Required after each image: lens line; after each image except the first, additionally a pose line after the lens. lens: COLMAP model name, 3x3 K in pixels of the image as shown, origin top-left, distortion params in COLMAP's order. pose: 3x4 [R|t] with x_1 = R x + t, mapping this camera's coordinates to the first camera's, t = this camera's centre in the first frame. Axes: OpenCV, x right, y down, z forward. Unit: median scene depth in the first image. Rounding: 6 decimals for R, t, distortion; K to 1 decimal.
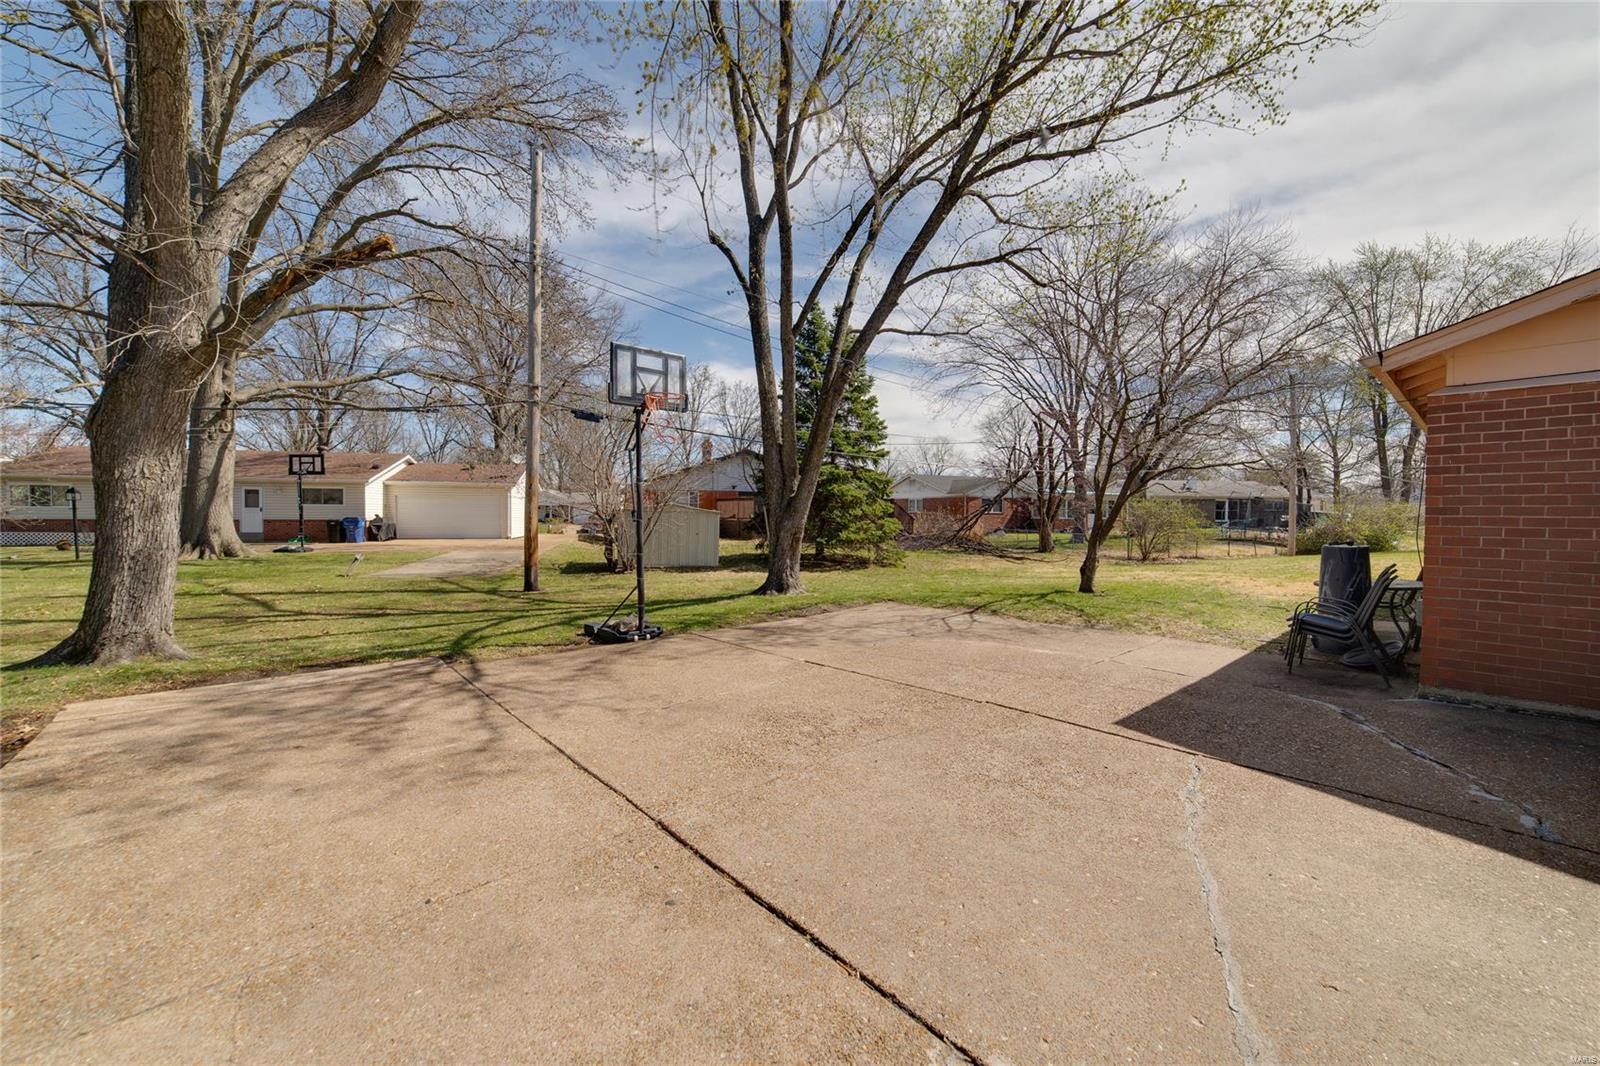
lens RADIAL K [[610.6, 0, 809.3], [0, 610.6, 524.2], [0, 0, 1]] dist [-0.002900, 0.000050]
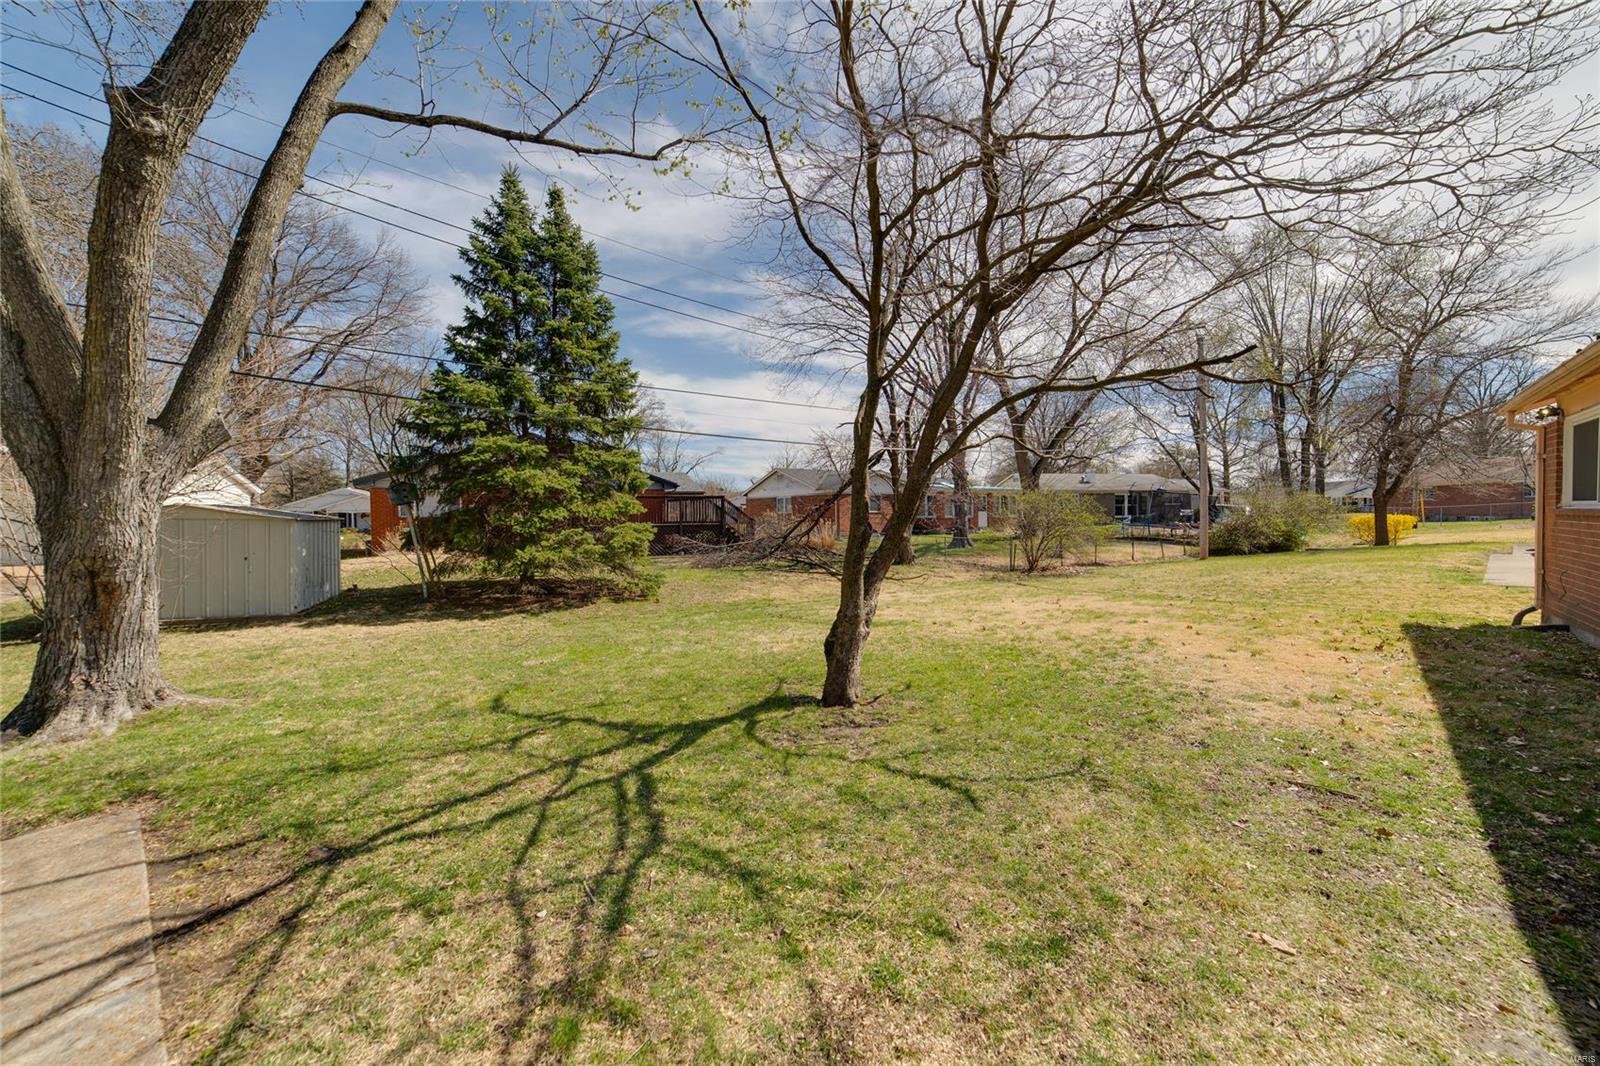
lens RADIAL K [[610.6, 0, 792.0], [0, 610.6, 524.8], [0, 0, 1]] dist [-0.002900, 0.000050]
pose [[0.994568, -0.019189, 0.102304, 0.141469], [0.019371, 0.999812, -0.000789, -0.002644], [-0.102270, 0.002767, 0.994753, 0.219049]]
